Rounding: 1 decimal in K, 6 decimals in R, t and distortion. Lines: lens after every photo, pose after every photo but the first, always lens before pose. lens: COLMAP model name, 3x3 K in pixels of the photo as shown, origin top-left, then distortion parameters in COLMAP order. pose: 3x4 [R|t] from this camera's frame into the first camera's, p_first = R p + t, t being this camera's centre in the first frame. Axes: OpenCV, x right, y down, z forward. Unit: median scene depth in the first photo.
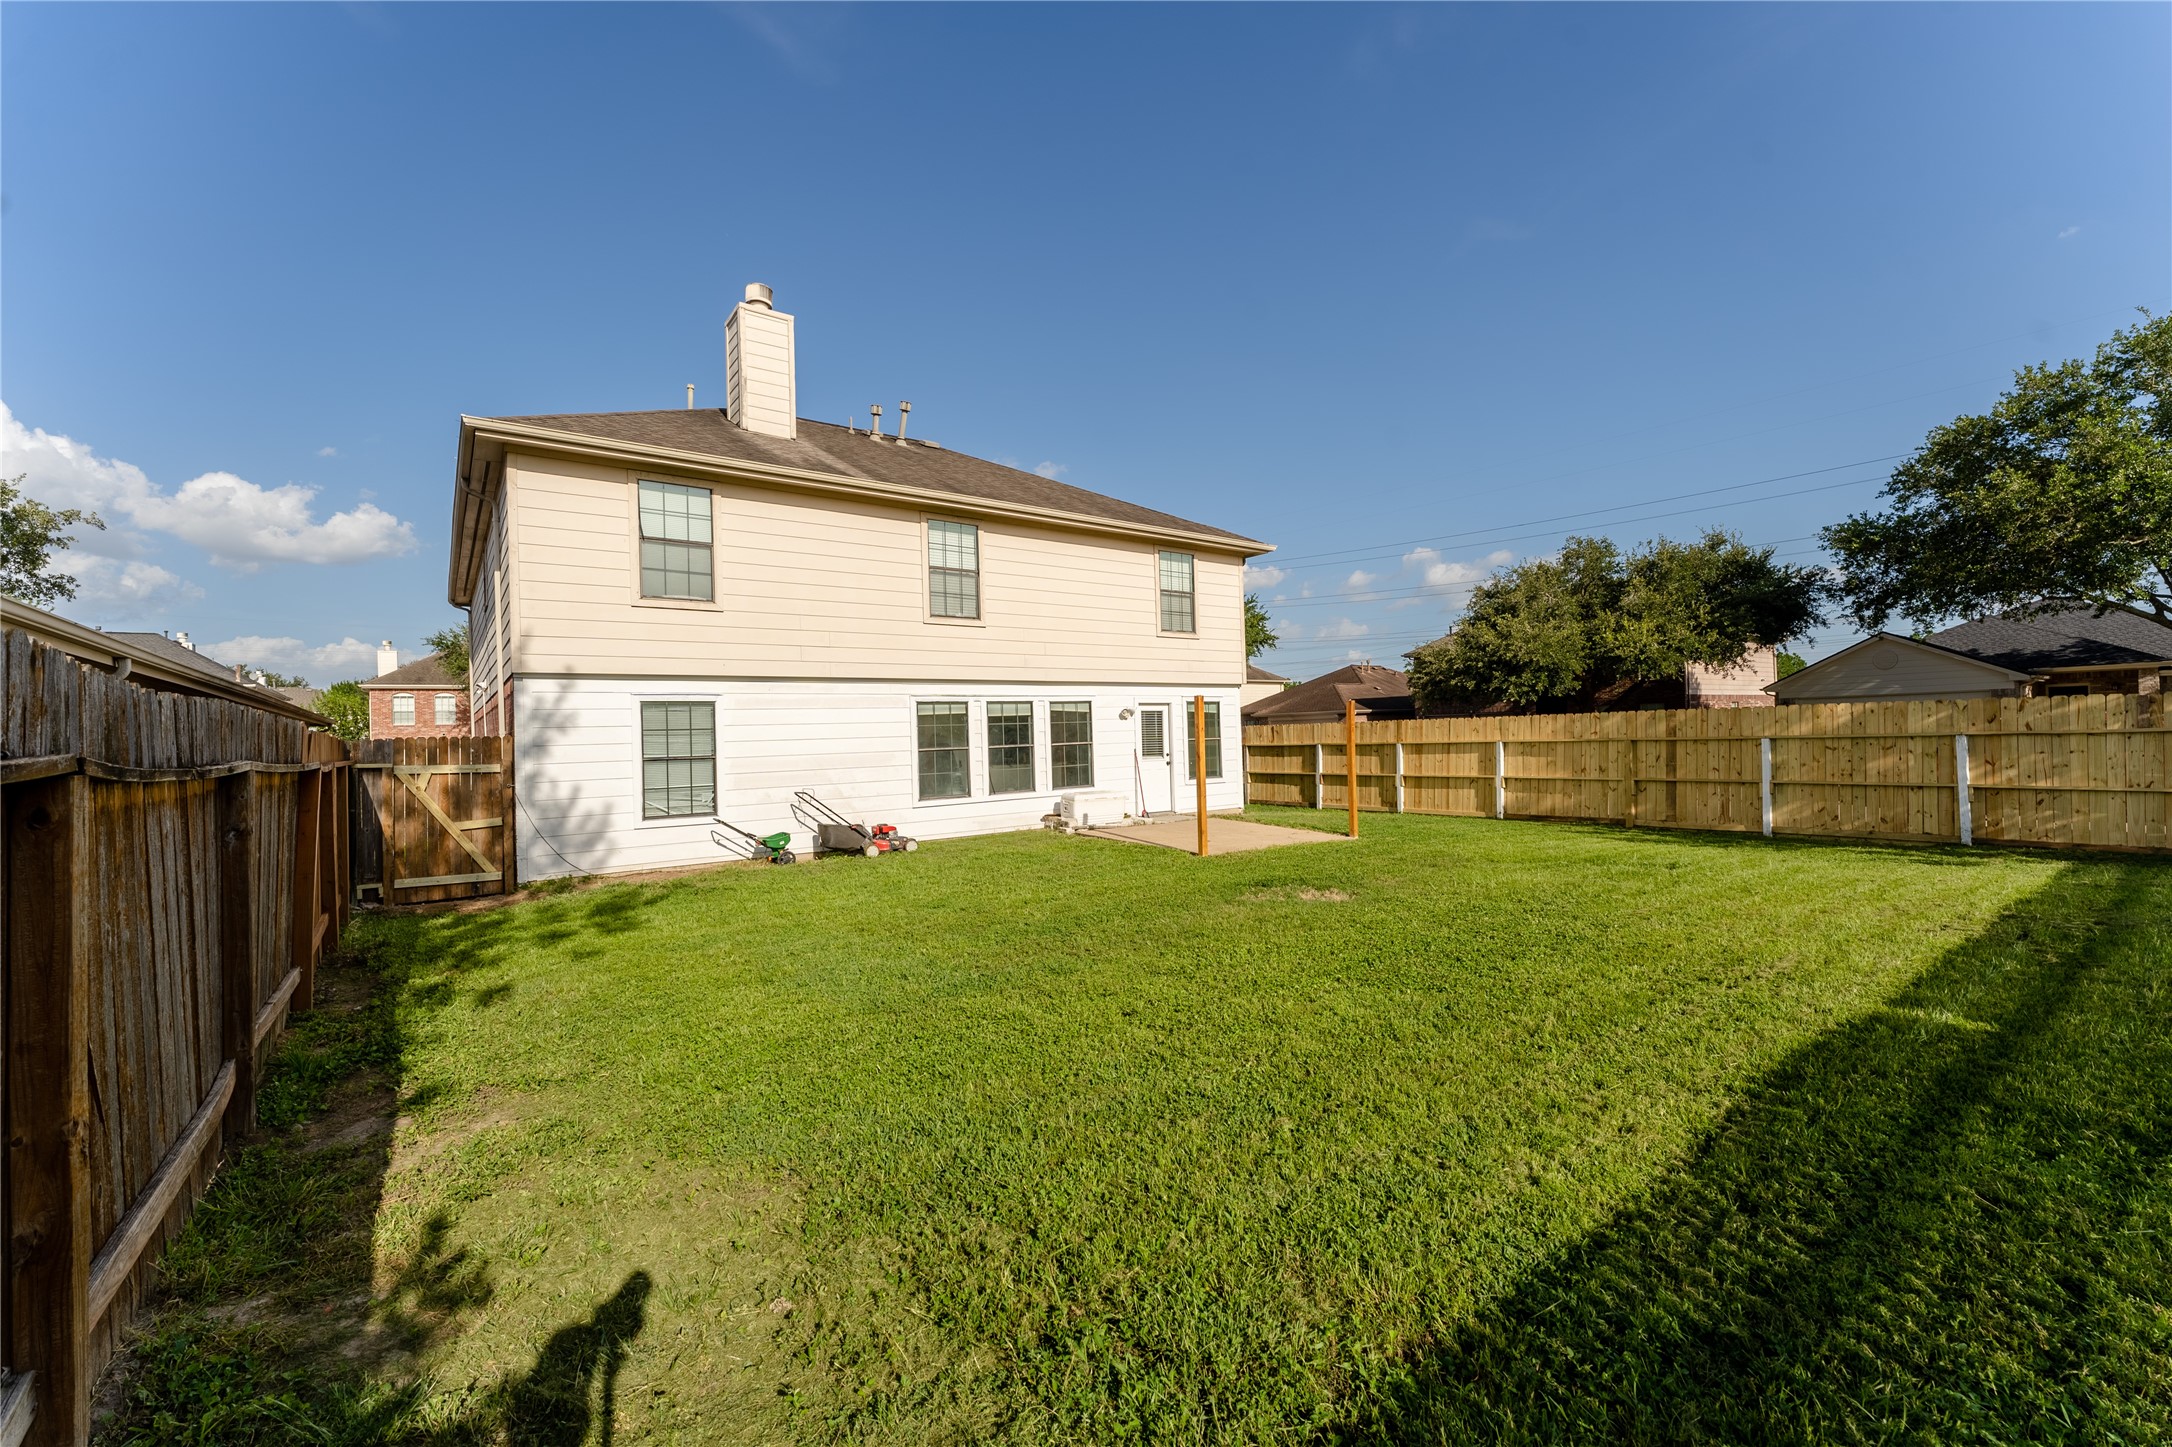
lens RADIAL K [[880.2, 0, 1086.0], [0, 880.2, 723.5], [0, 0, 1]] dist [-0.001109, -0.000046]
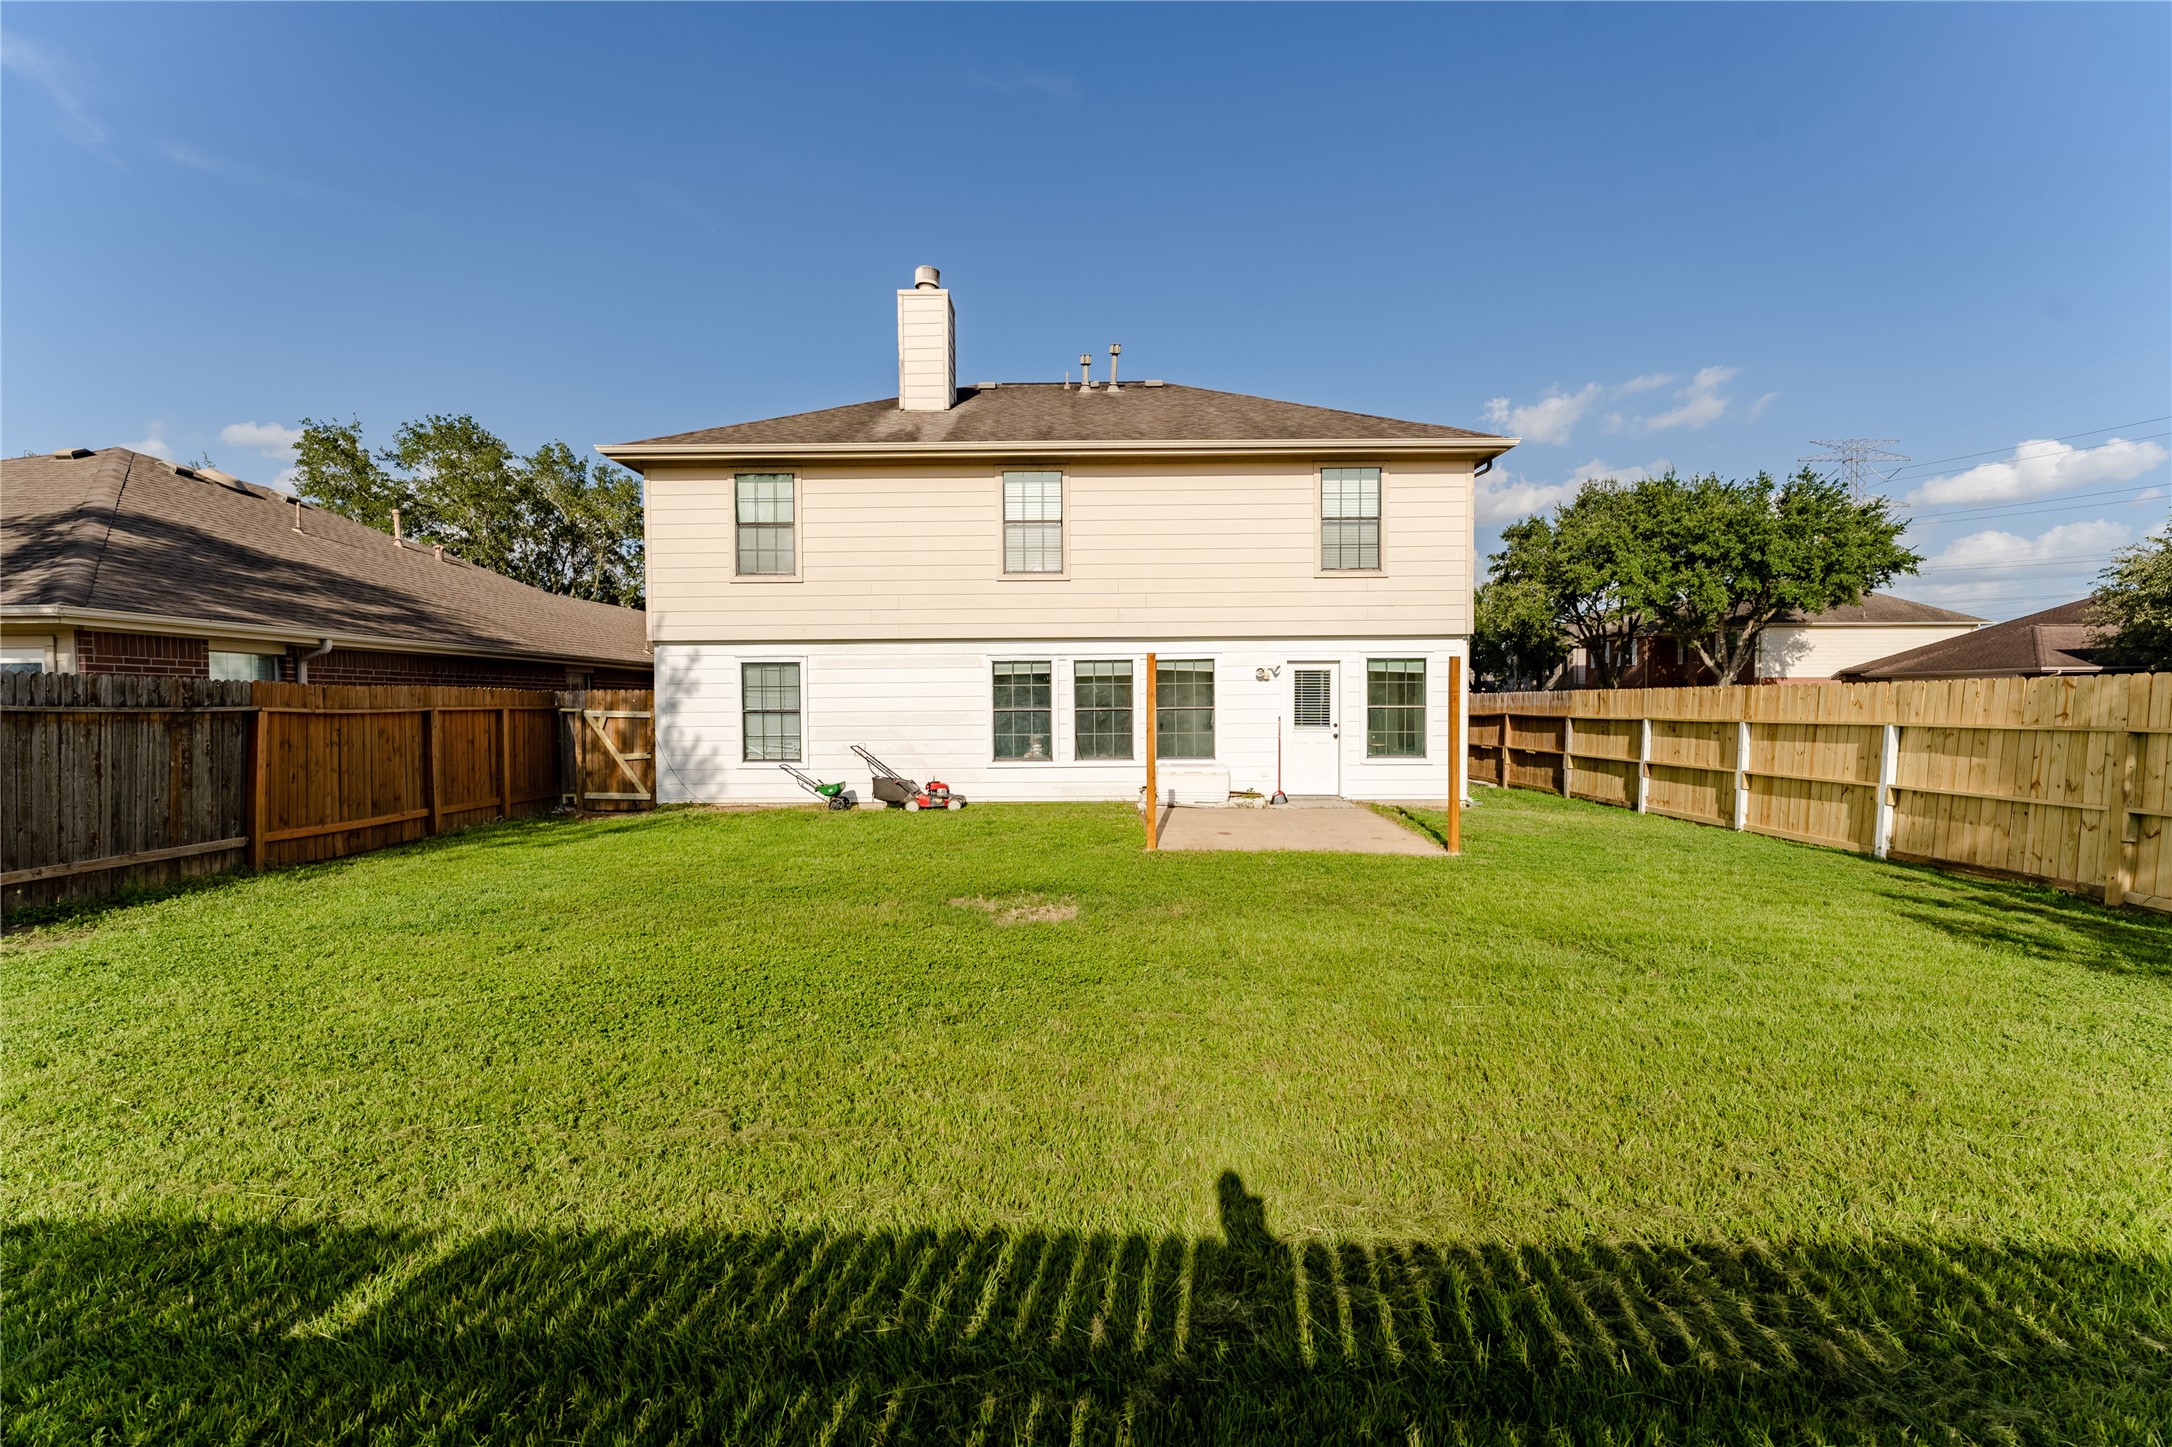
lens RADIAL K [[897.5, 0, 1086.0], [0, 897.5, 723.5], [0, 0, 1]] dist [0.000309, 0.000028]
pose [[0.791456, 0.038048, -0.610041, 0.456644], [-0.008228, 0.998633, 0.051609, -0.006930], [0.611171, -0.035827, 0.790687, 0.240362]]
